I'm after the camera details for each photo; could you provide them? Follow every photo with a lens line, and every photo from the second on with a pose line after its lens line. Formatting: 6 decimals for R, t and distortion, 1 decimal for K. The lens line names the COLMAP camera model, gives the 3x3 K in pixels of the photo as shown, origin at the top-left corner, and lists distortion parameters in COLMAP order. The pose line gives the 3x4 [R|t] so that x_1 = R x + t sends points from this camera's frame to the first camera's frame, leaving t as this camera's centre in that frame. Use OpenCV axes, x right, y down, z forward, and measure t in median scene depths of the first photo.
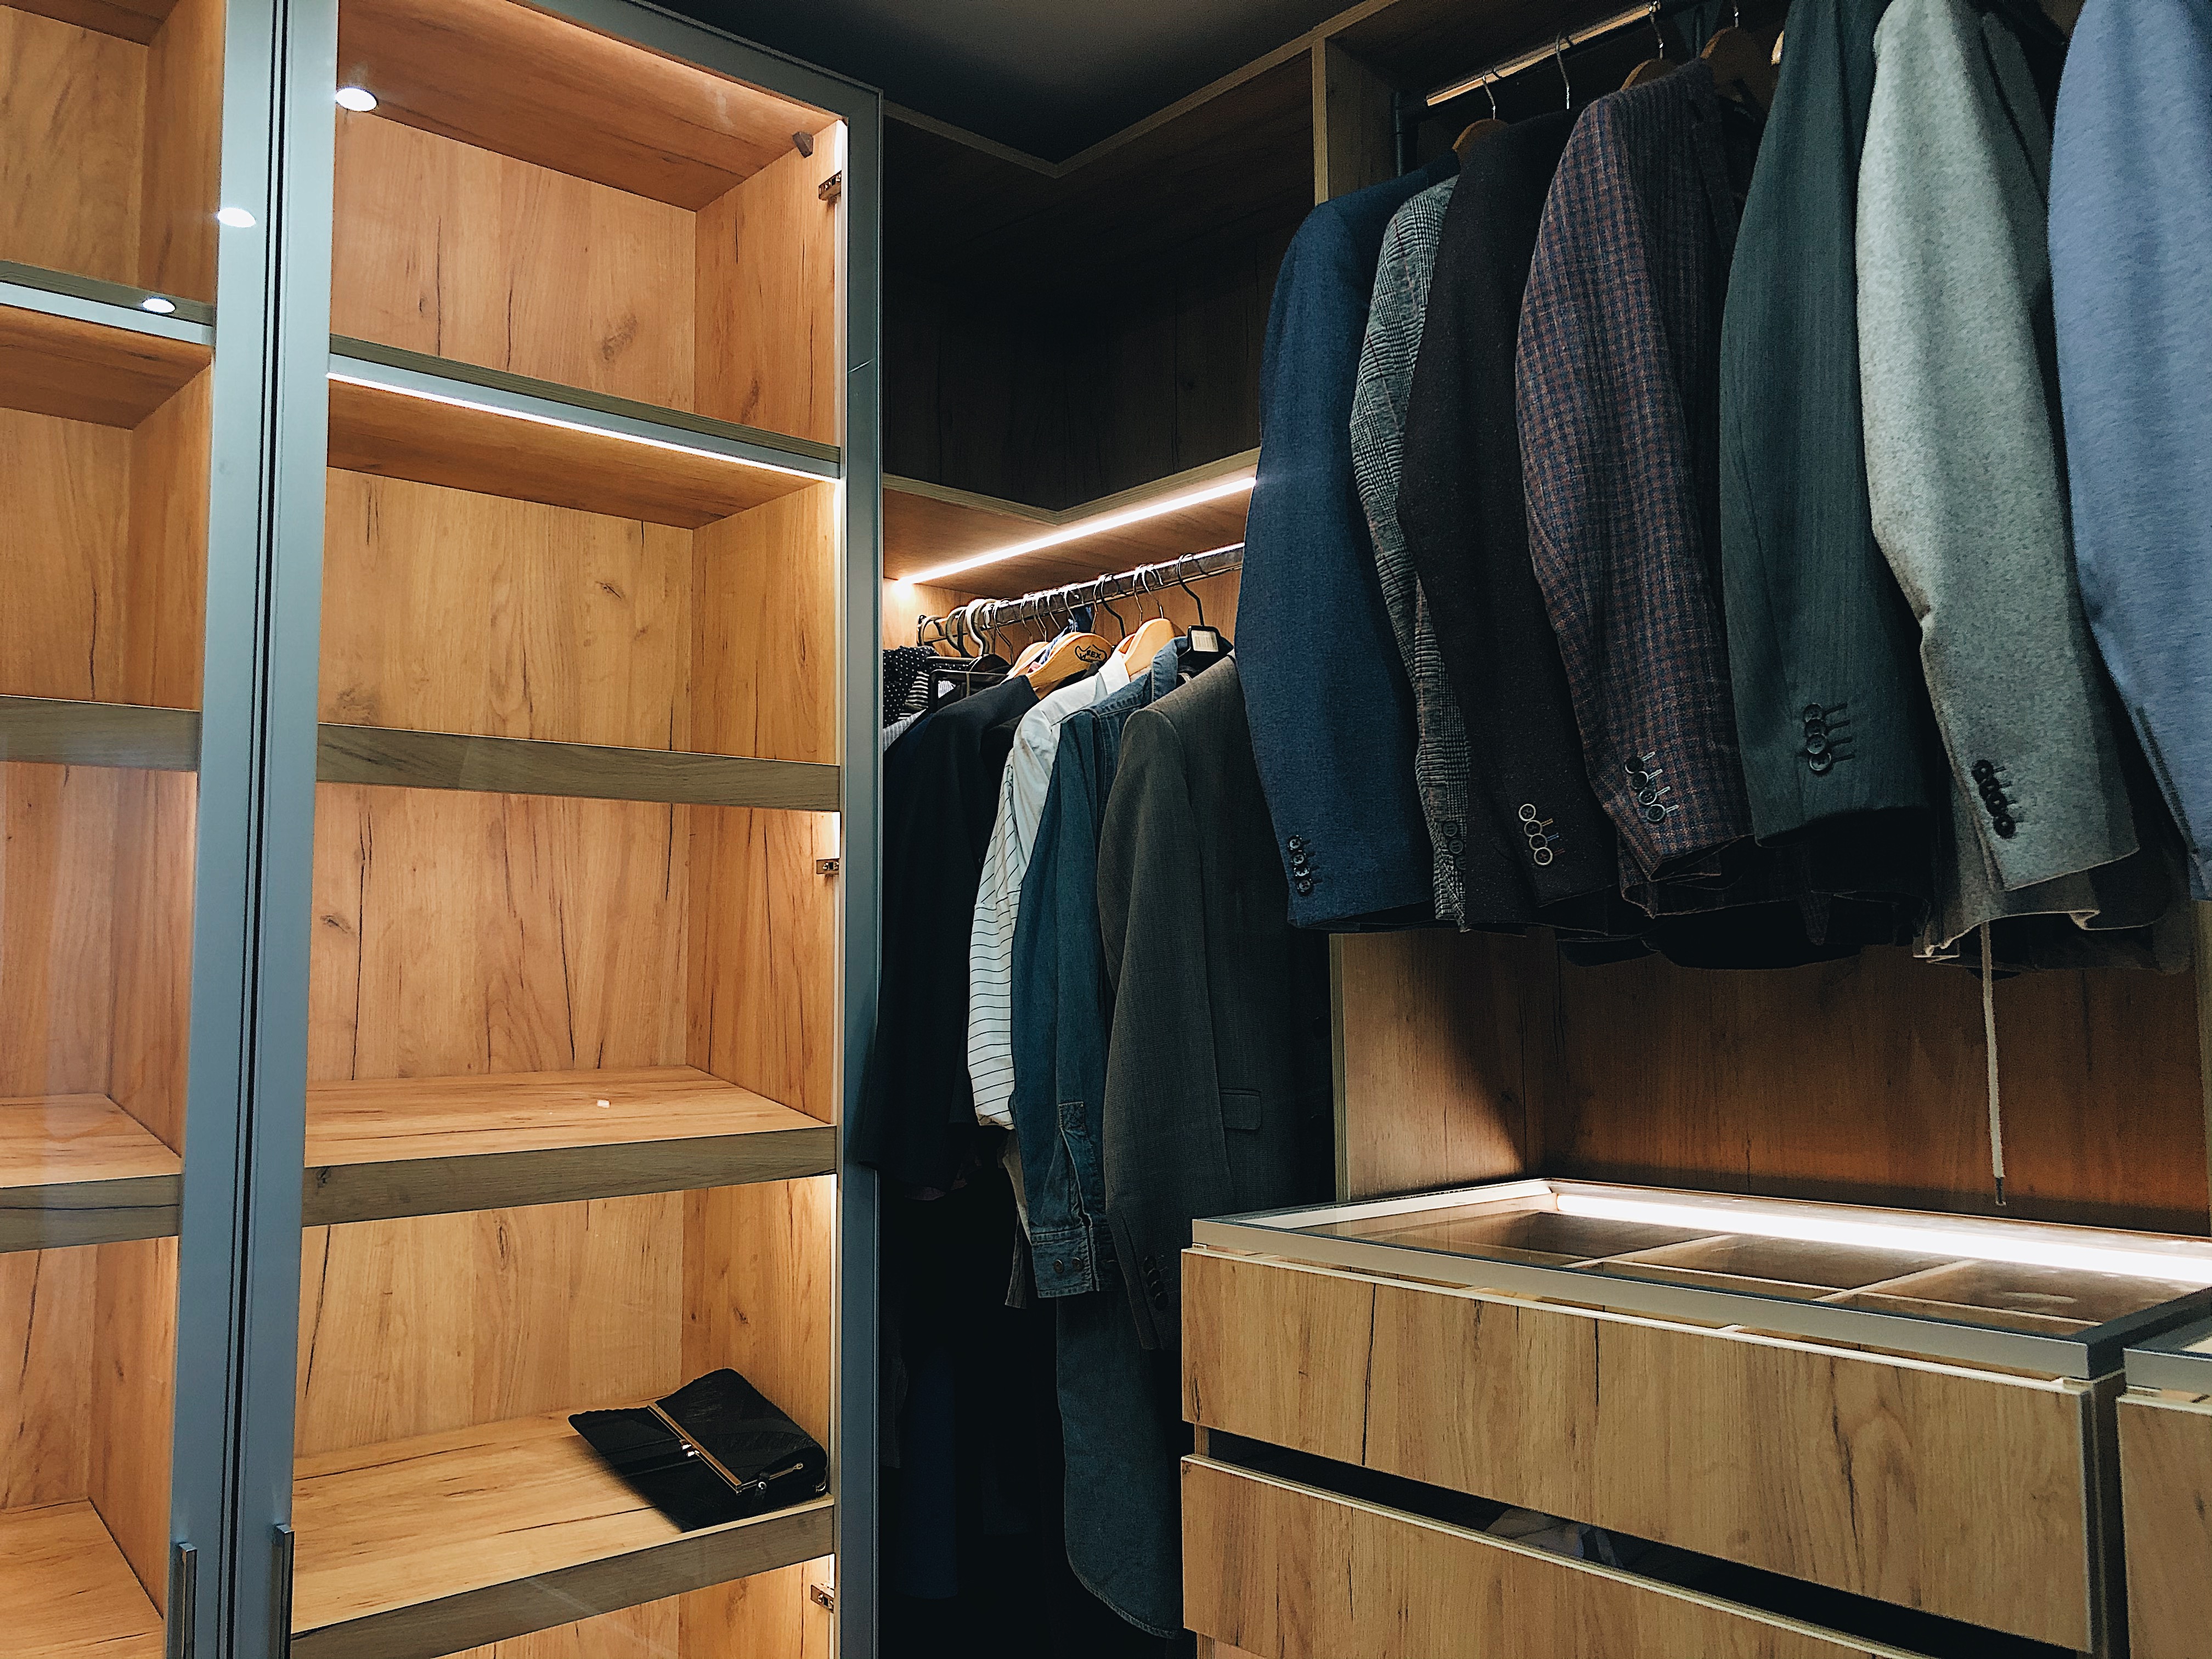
lens RADIAL K [[1777.2, 0, 1106.6], [0, 1777.2, 818.5], [0, 0, 1]] dist [0.017477, -0.031965]
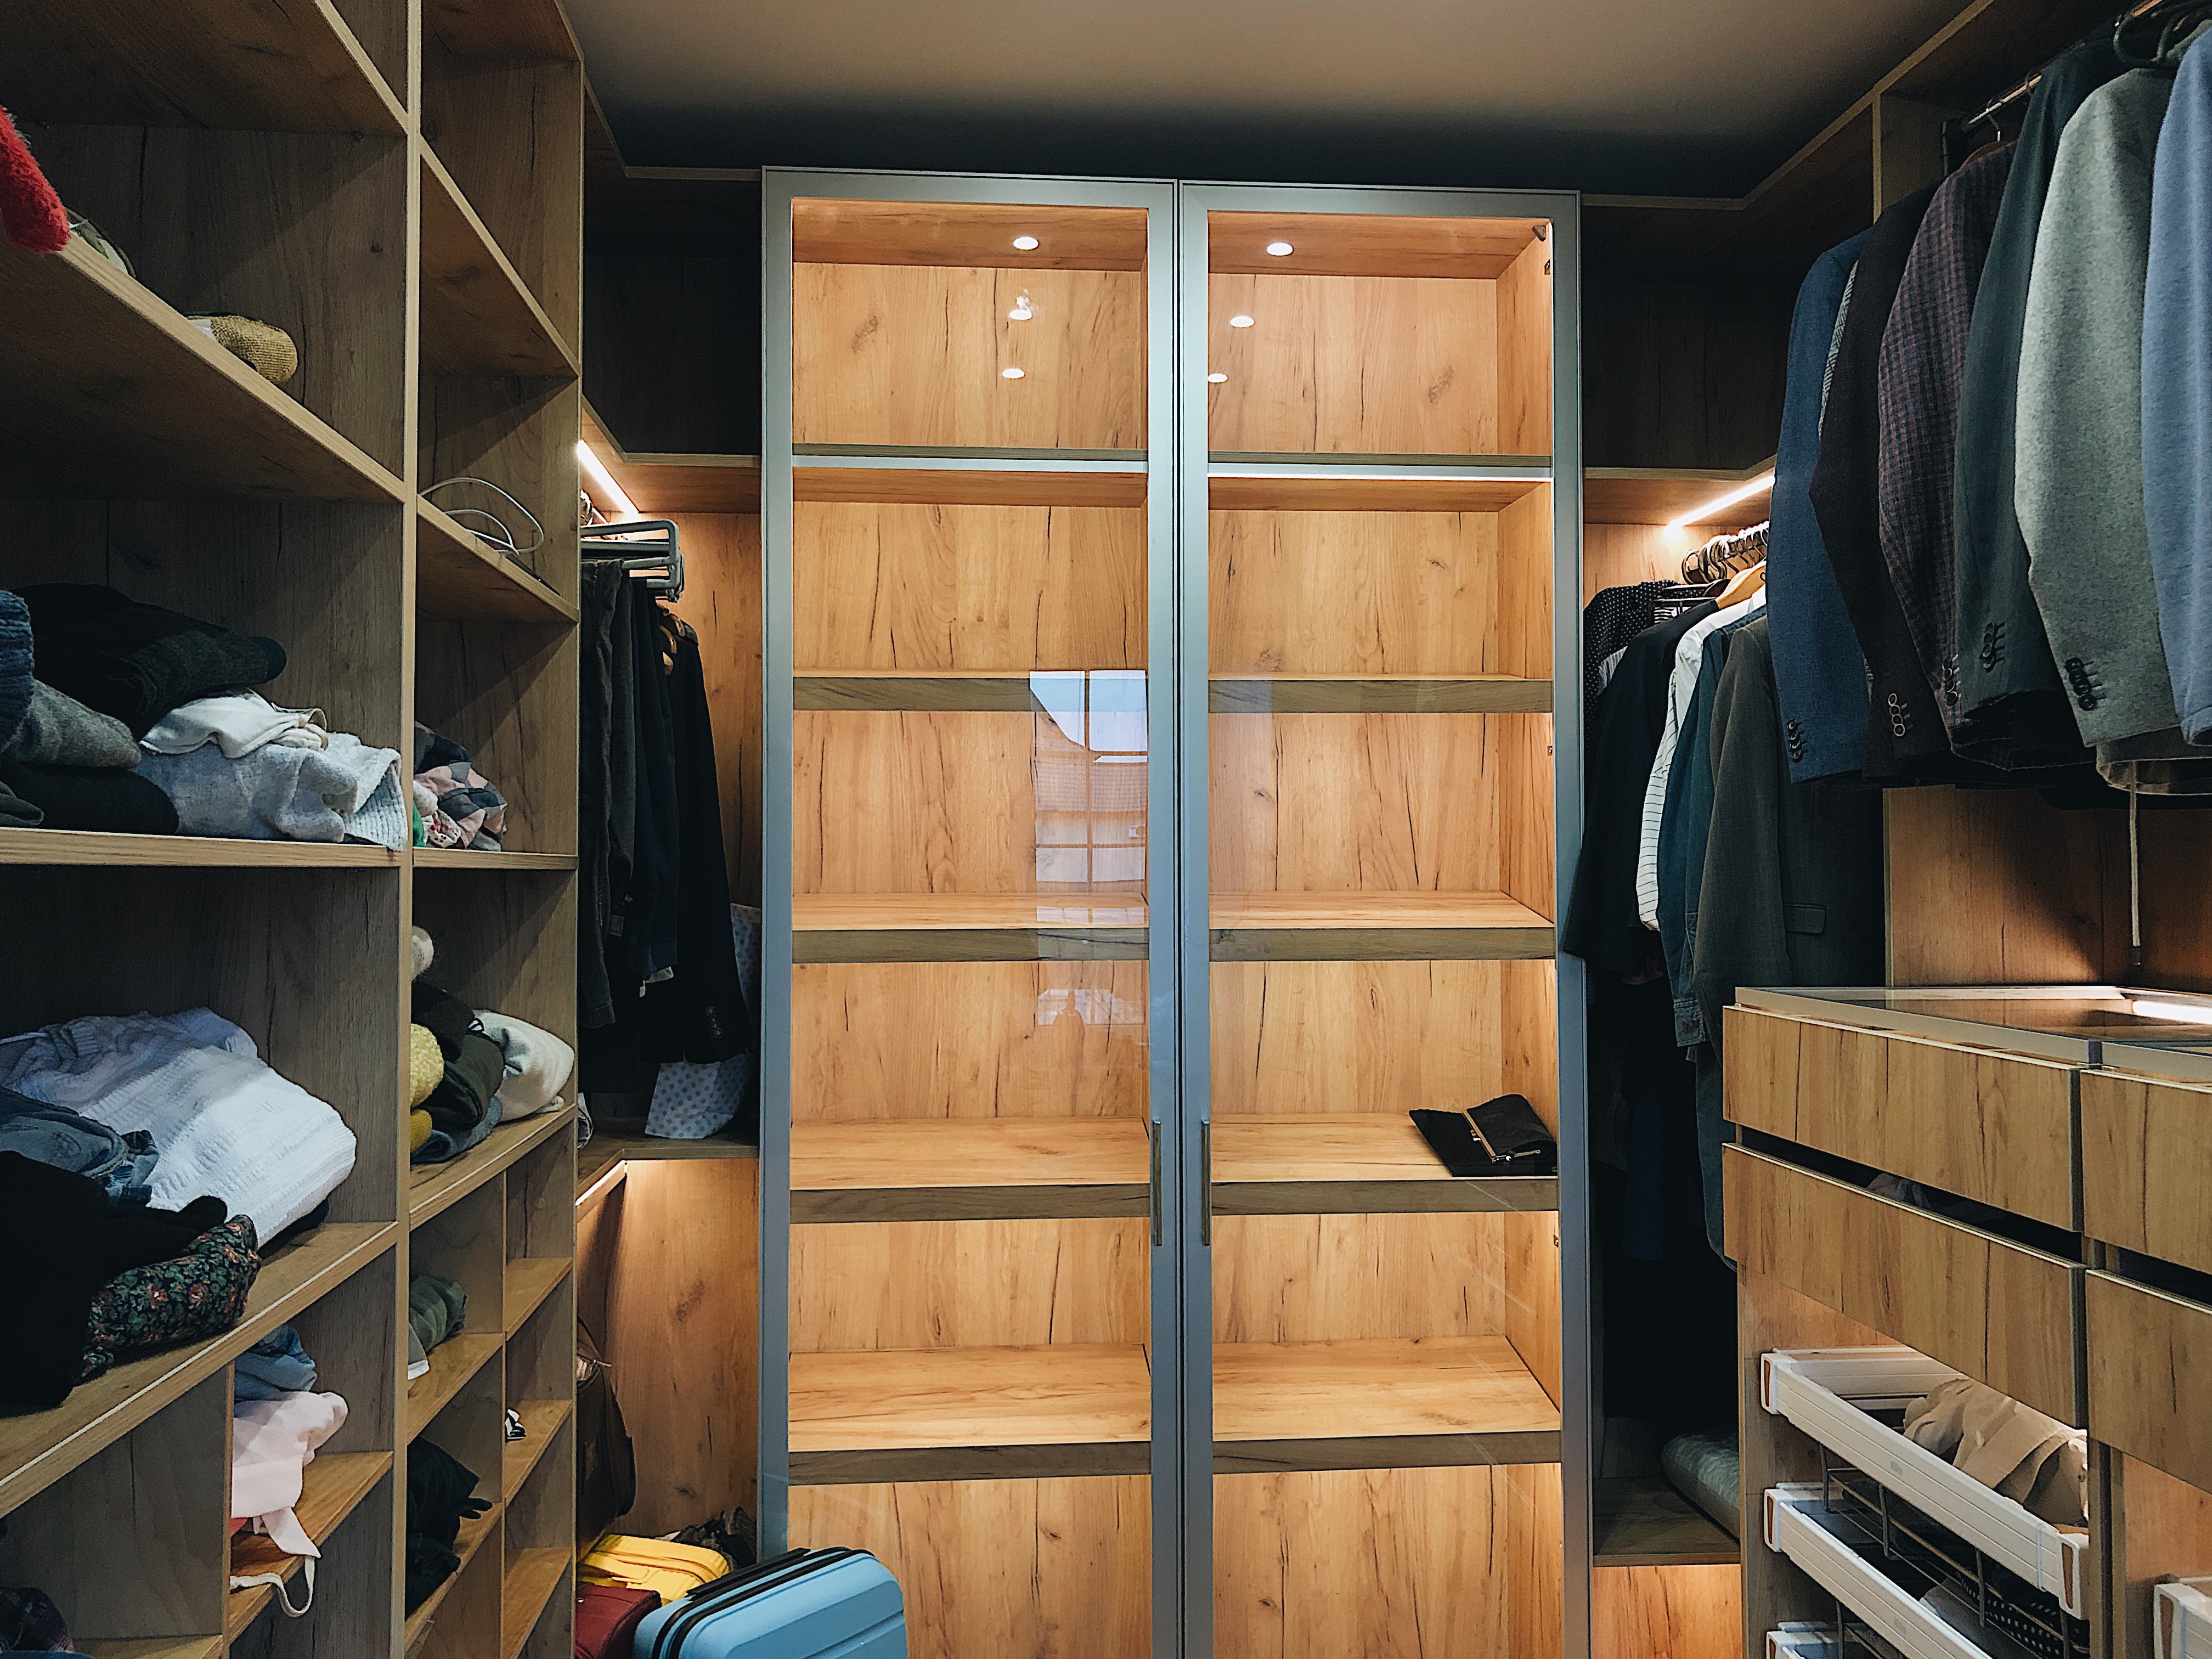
lens RADIAL K [[1777.2, 0, 1106.6], [0, 1777.2, 818.5], [0, 0, 1]] dist [0.017477, -0.031965]
pose [[0.801794, -0.009278, -0.597528, 0.437349], [0.048518, 0.997589, 0.049614, -0.007264], [0.595627, -0.068771, 0.800312, -0.396893]]
